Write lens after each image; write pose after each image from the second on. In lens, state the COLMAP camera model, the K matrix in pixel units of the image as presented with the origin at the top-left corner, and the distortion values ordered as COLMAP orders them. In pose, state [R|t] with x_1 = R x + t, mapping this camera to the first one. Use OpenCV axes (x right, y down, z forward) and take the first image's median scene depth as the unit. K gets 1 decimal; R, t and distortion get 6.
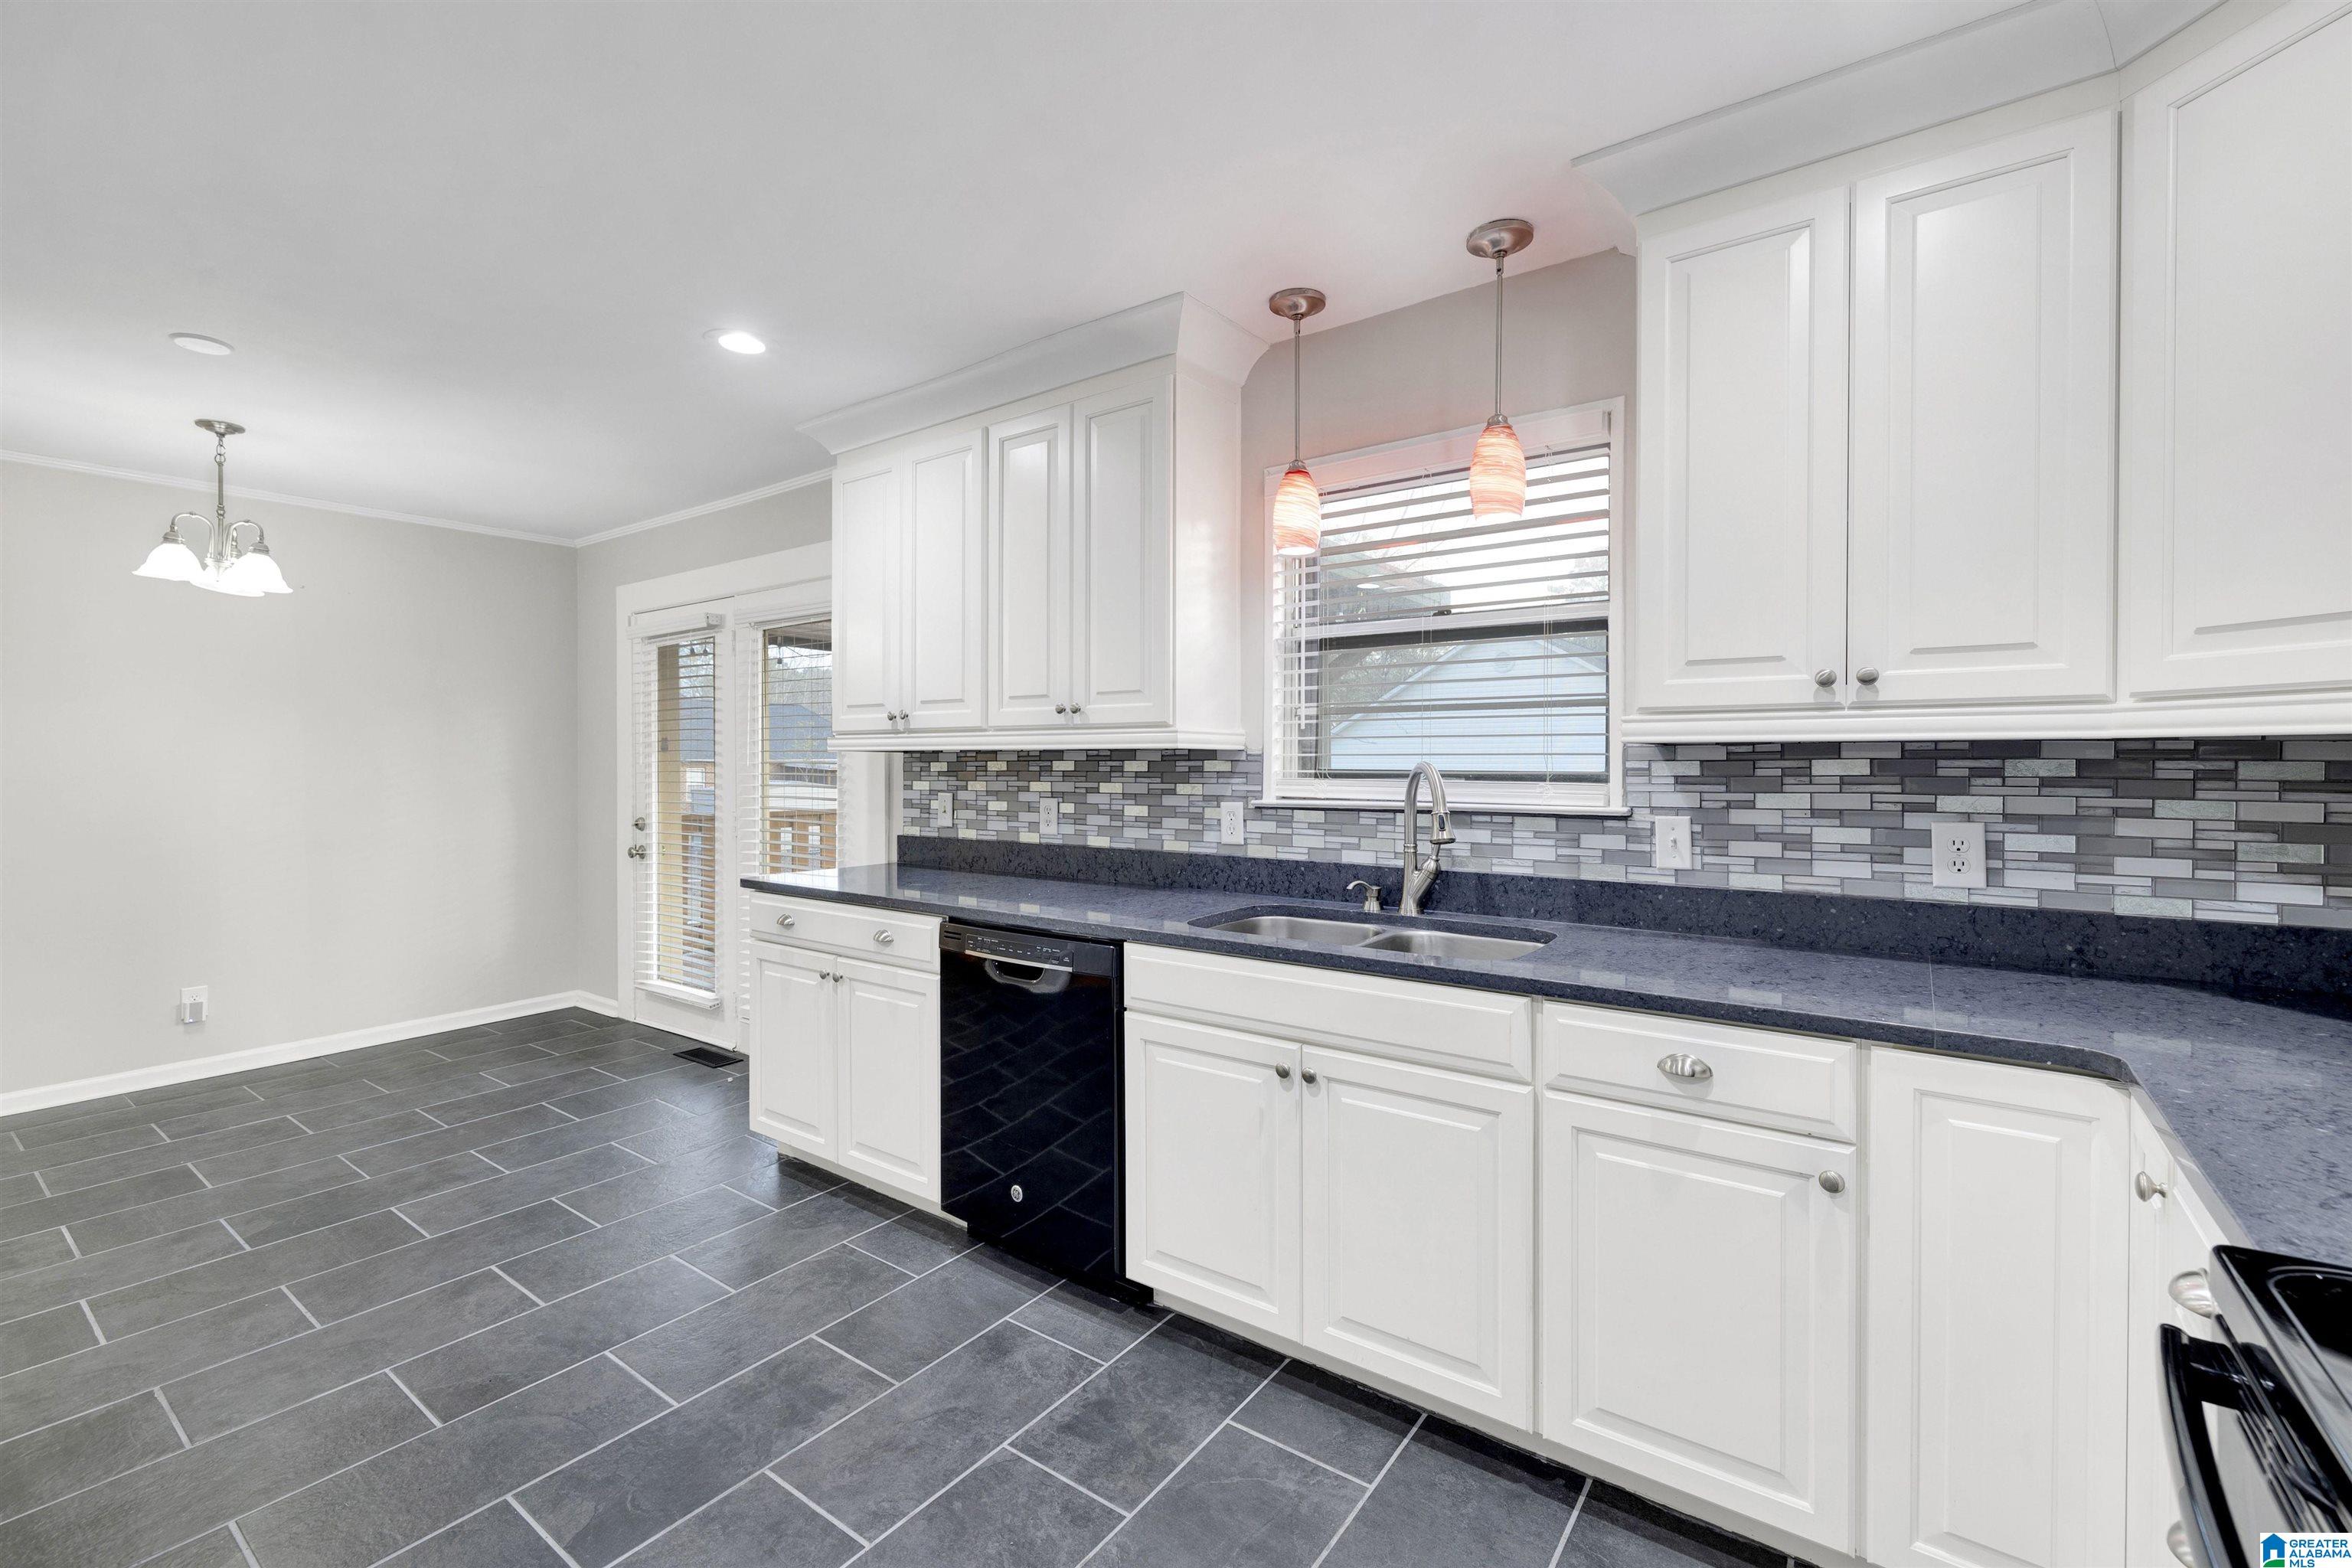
lens RADIAL K [[1030.3, 0, 1186.4], [0, 1030.3, 761.3], [0, 0, 1]] dist [0.000320, 0.000958]
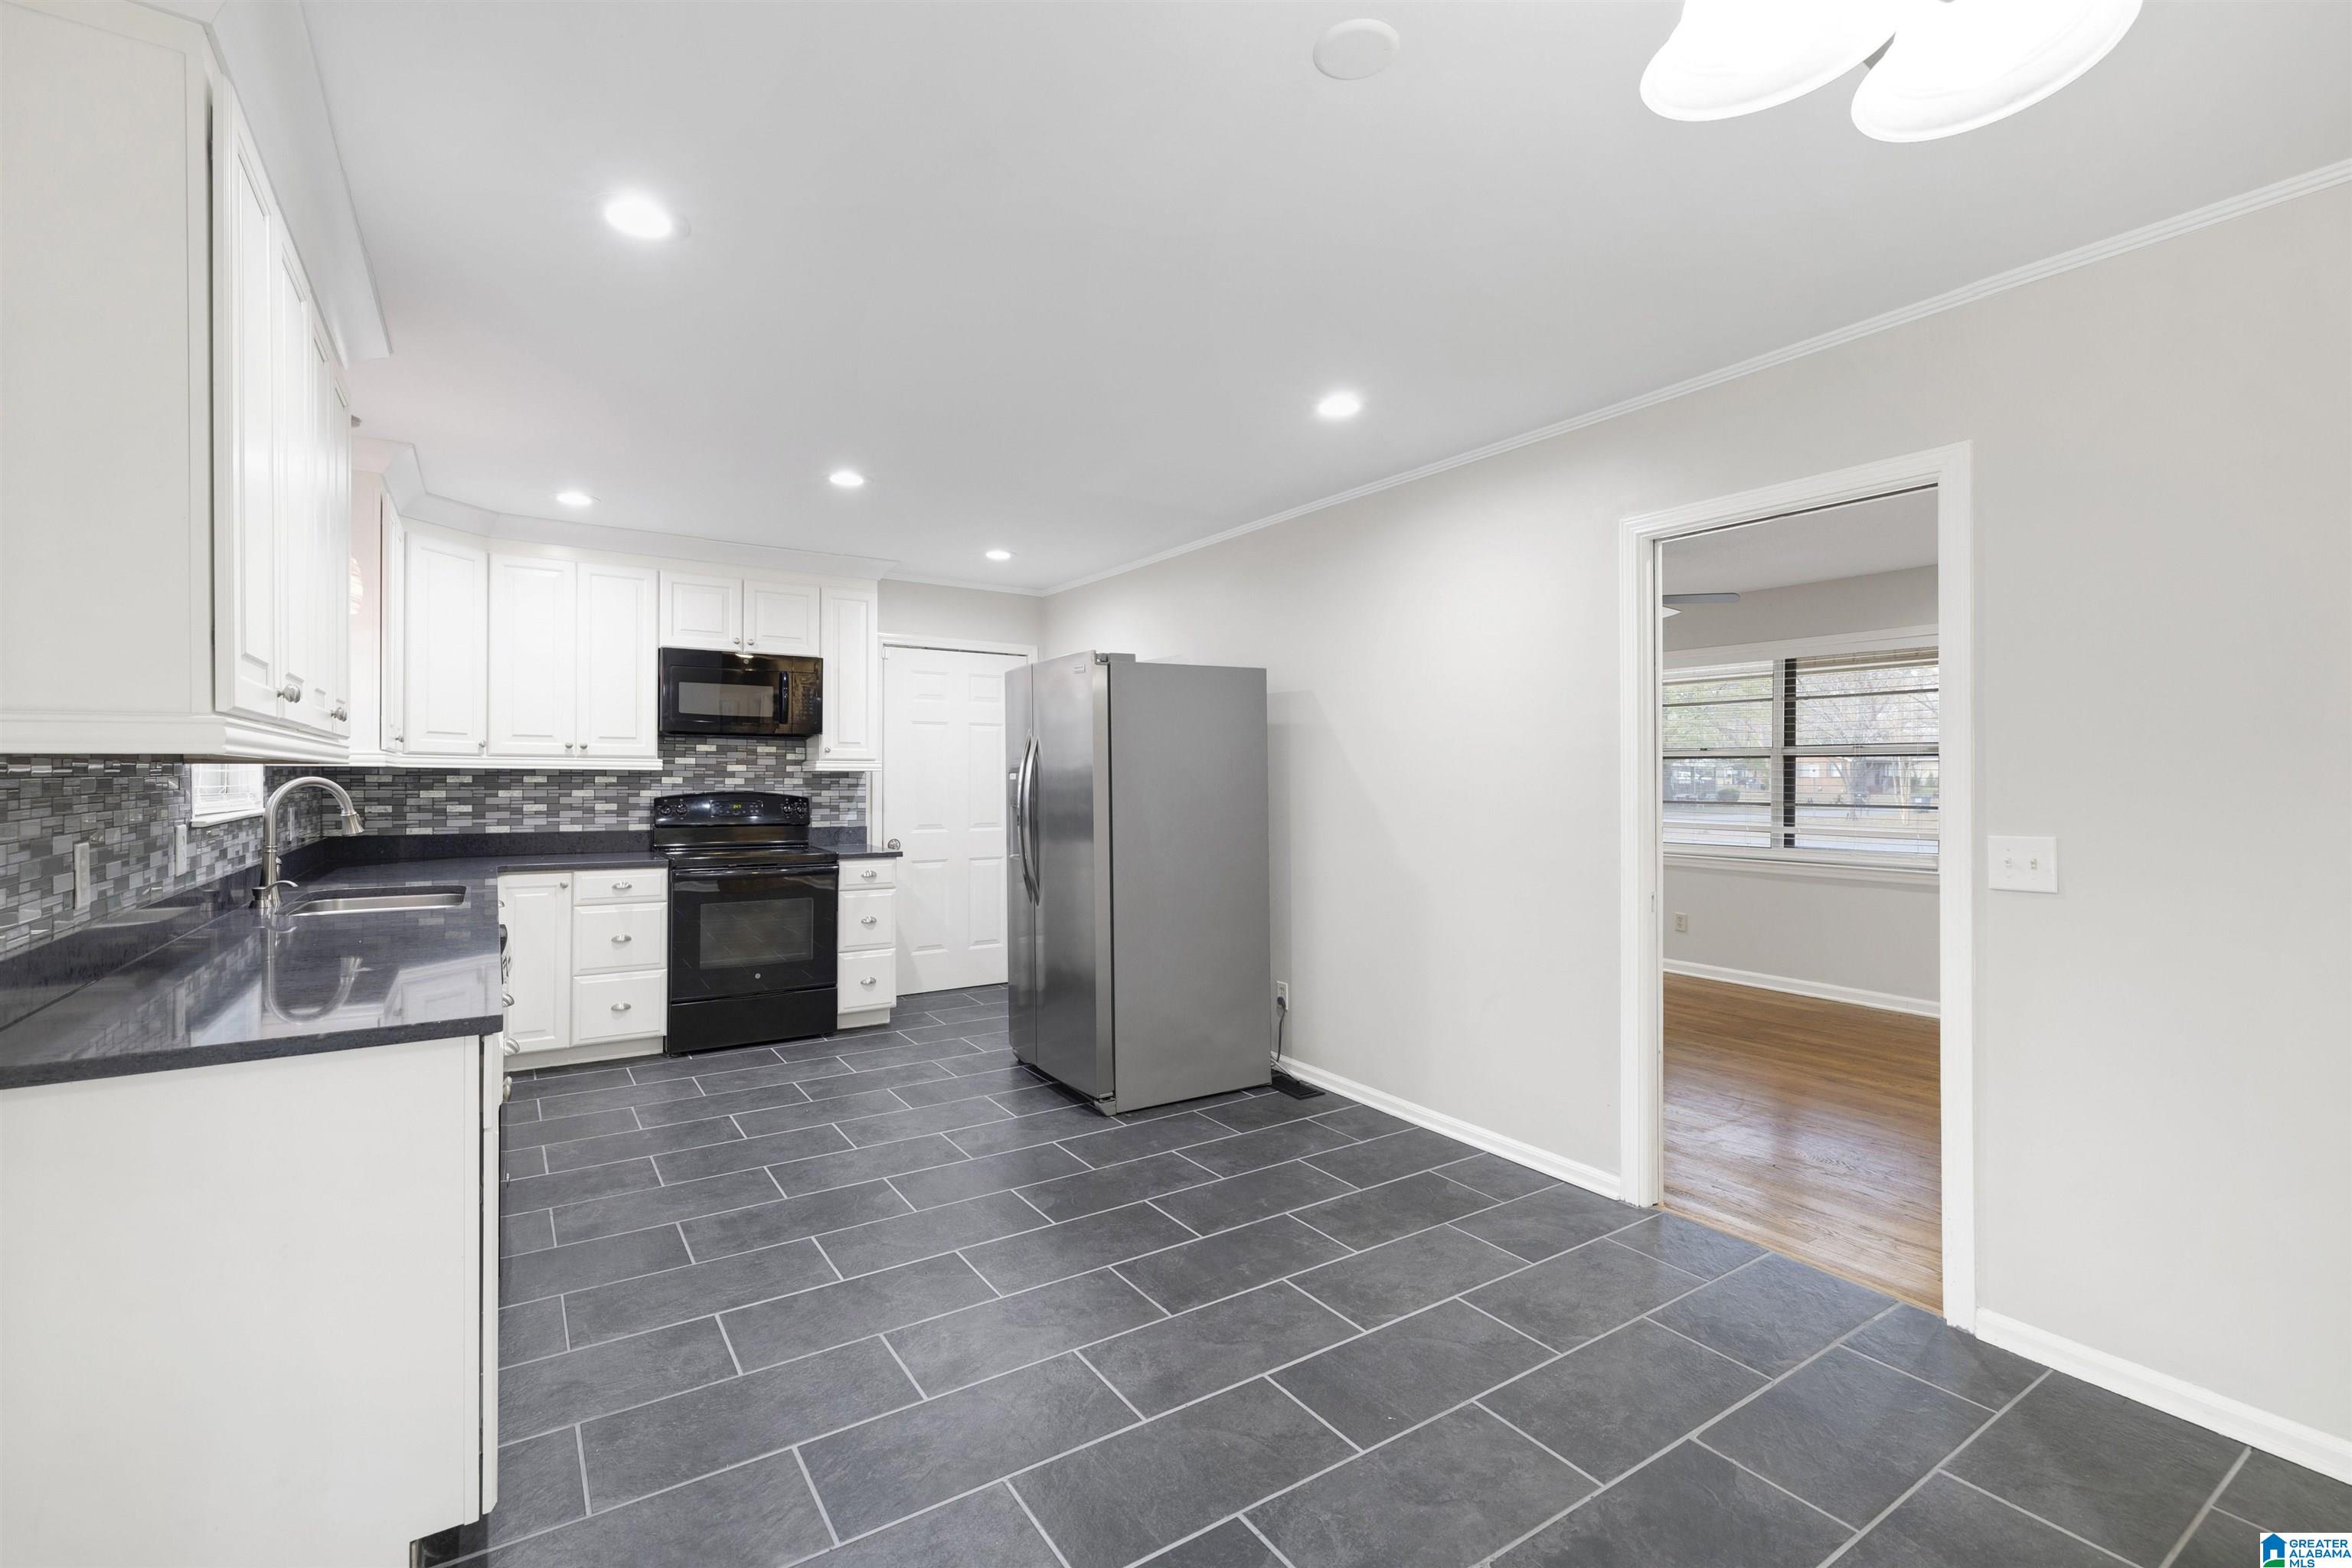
lens RADIAL K [[1030.3, 0, 1185.3], [0, 1030.3, 779.2], [0, 0, 1]] dist [0.000320, 0.000958]
pose [[-0.943963, -0.003013, 0.330036, -0.977054], [-0.001975, 0.999992, 0.003480, -0.002848], [-0.330044, 0.002633, -0.943962, 1.467110]]
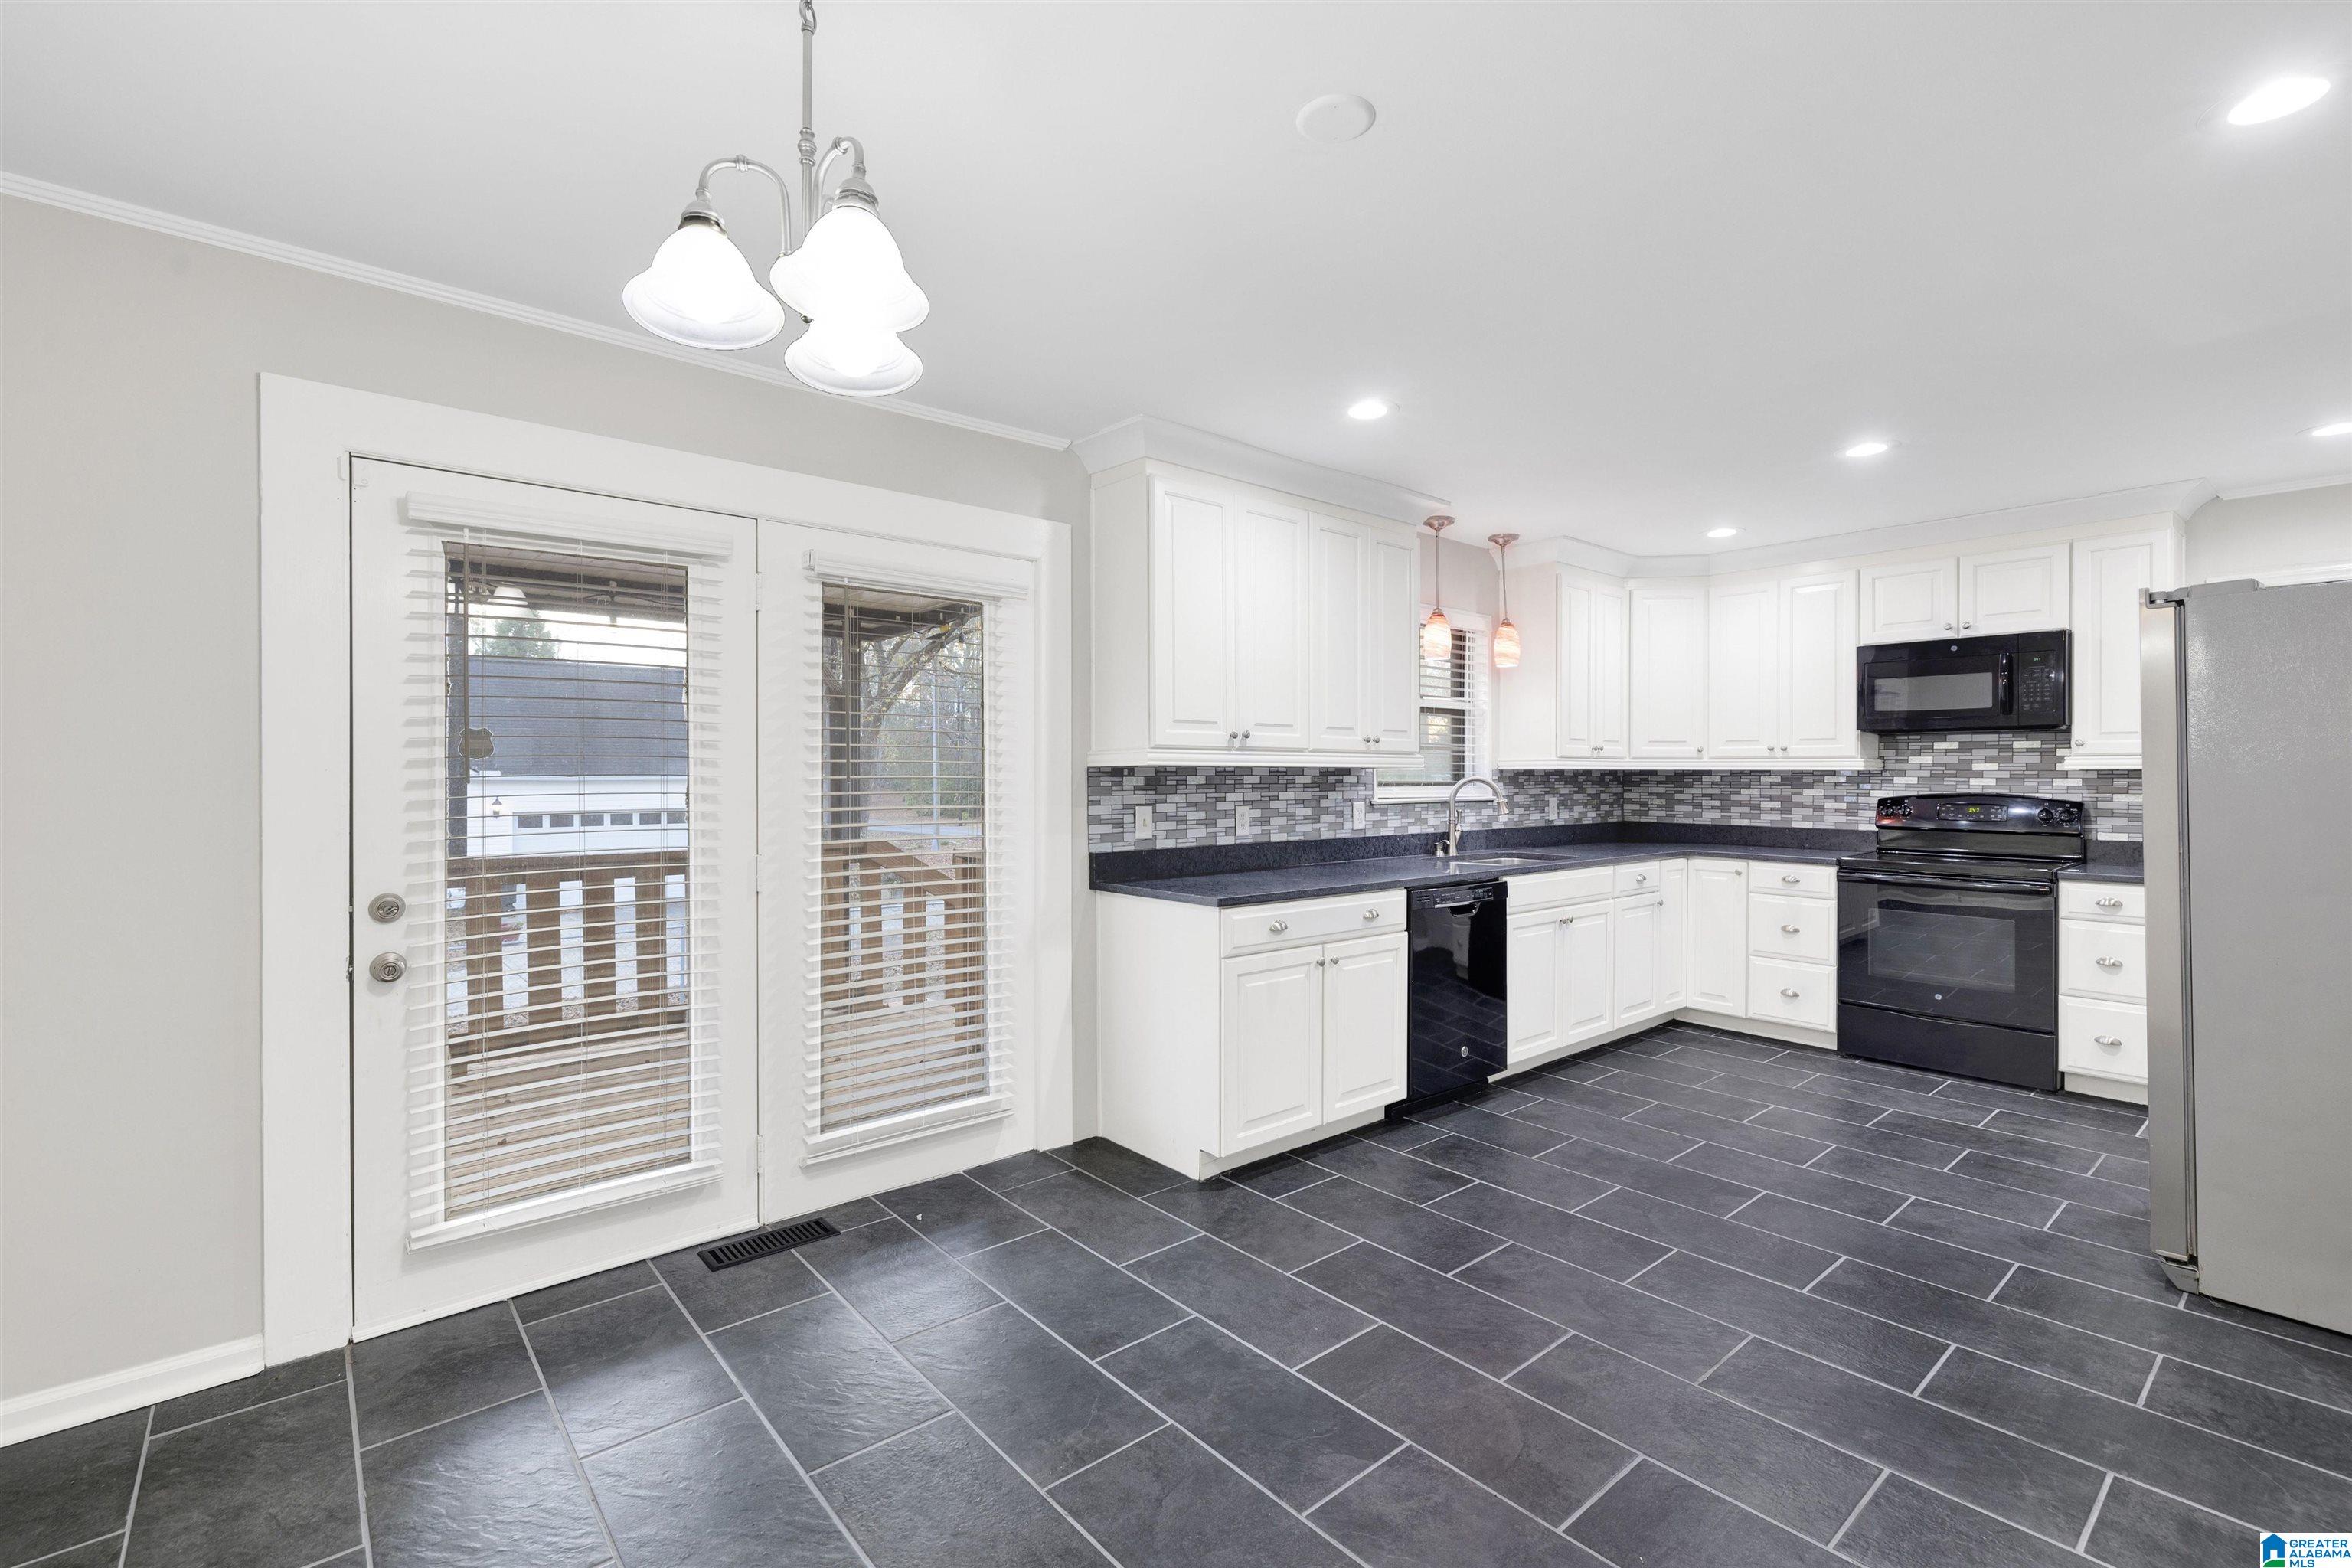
lens RADIAL K [[1030.3, 0, 1158.3], [0, 1030.3, 769.6], [0, 0, 1]] dist [0.000320, 0.000958]
pose [[0.235645, 0.007099, 0.971813, -1.488476], [0.000121, 0.999973, -0.007334, 0.001339], [-0.971839, 0.001845, 0.235638, 0.894437]]
